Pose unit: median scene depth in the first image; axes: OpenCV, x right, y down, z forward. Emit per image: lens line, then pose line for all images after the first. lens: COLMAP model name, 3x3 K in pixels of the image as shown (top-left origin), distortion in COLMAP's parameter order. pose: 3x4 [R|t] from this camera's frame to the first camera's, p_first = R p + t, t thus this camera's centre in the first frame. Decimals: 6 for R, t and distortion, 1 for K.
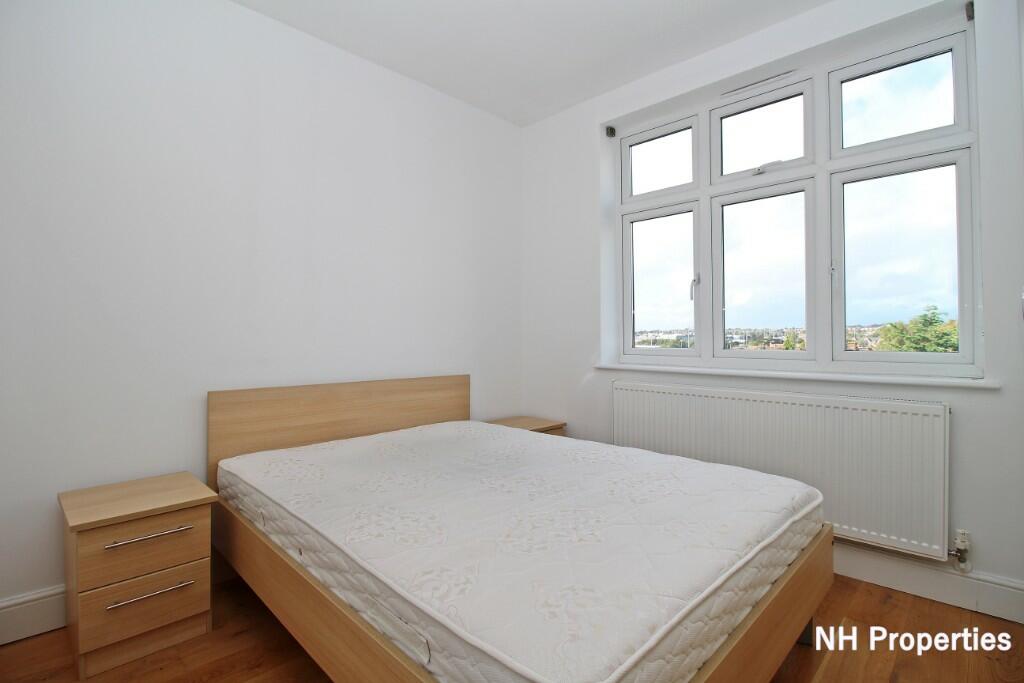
lens RADIAL K [[483.1, 0, 514.2], [0, 483.1, 333.8], [0, 0, 1]] dist [0.000052, -0.000222]
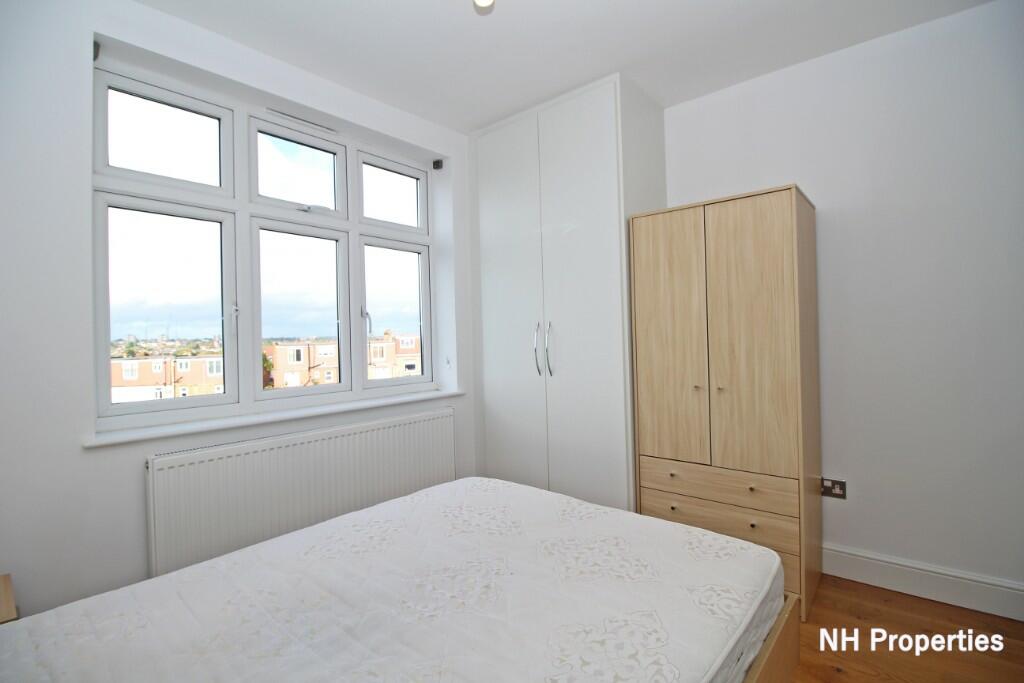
lens RADIAL K [[486.8, 0, 512.0], [0, 486.8, 341.5], [0, 0, 1]] dist [-0.021702, -0.000048]
pose [[-0.073306, 0.001244, 0.997309, -0.561304], [0.028099, 0.999605, 0.000818, -0.052987], [-0.996914, 0.028084, -0.073312, 0.697981]]
